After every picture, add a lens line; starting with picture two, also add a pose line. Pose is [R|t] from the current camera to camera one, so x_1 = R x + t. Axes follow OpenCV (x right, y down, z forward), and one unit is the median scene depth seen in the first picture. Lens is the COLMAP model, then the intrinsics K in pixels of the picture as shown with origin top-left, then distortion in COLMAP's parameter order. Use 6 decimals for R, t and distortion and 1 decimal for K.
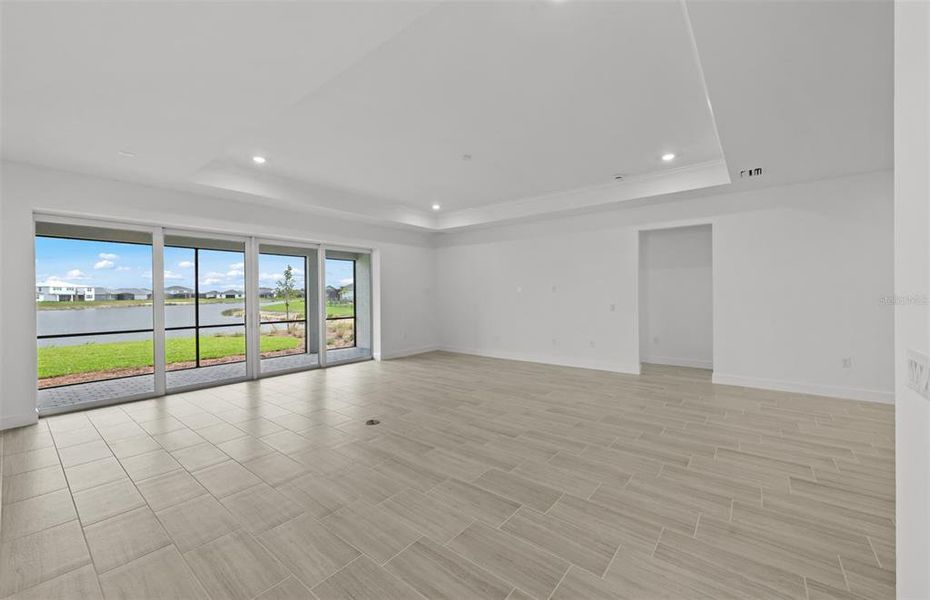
lens RADIAL K [[367.8, 0, 464.5], [0, 367.8, 293.4], [0, 0, 1]] dist [0.000621, 0.000261]
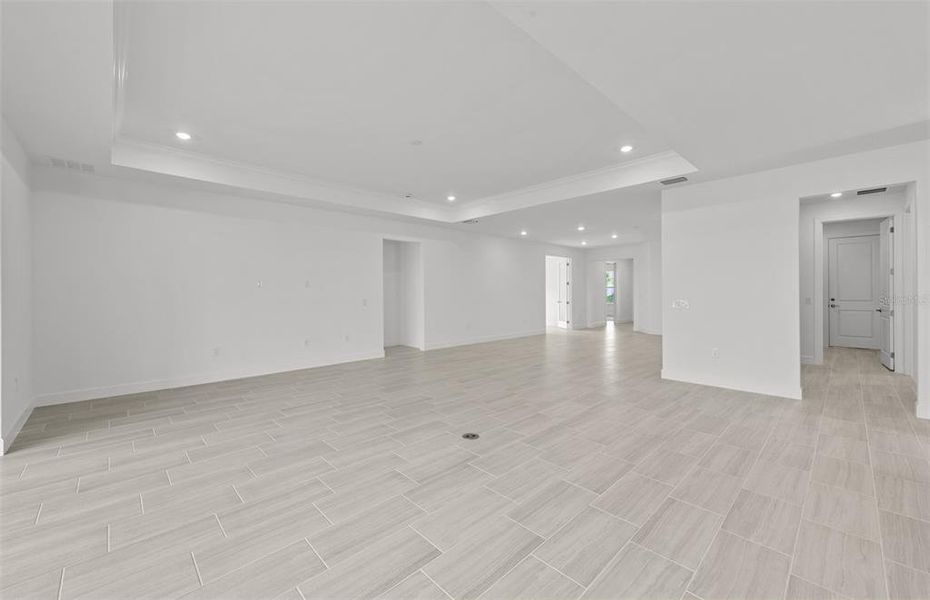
lens RADIAL K [[367.8, 0, 464.5], [0, 367.8, 293.4], [0, 0, 1]] dist [0.000621, 0.000261]
pose [[0.127909, 0.003179, 0.991781, -0.619417], [-0.000720, 0.999995, -0.003113, 0.012543], [-0.991786, -0.000315, 0.127911, 0.509984]]
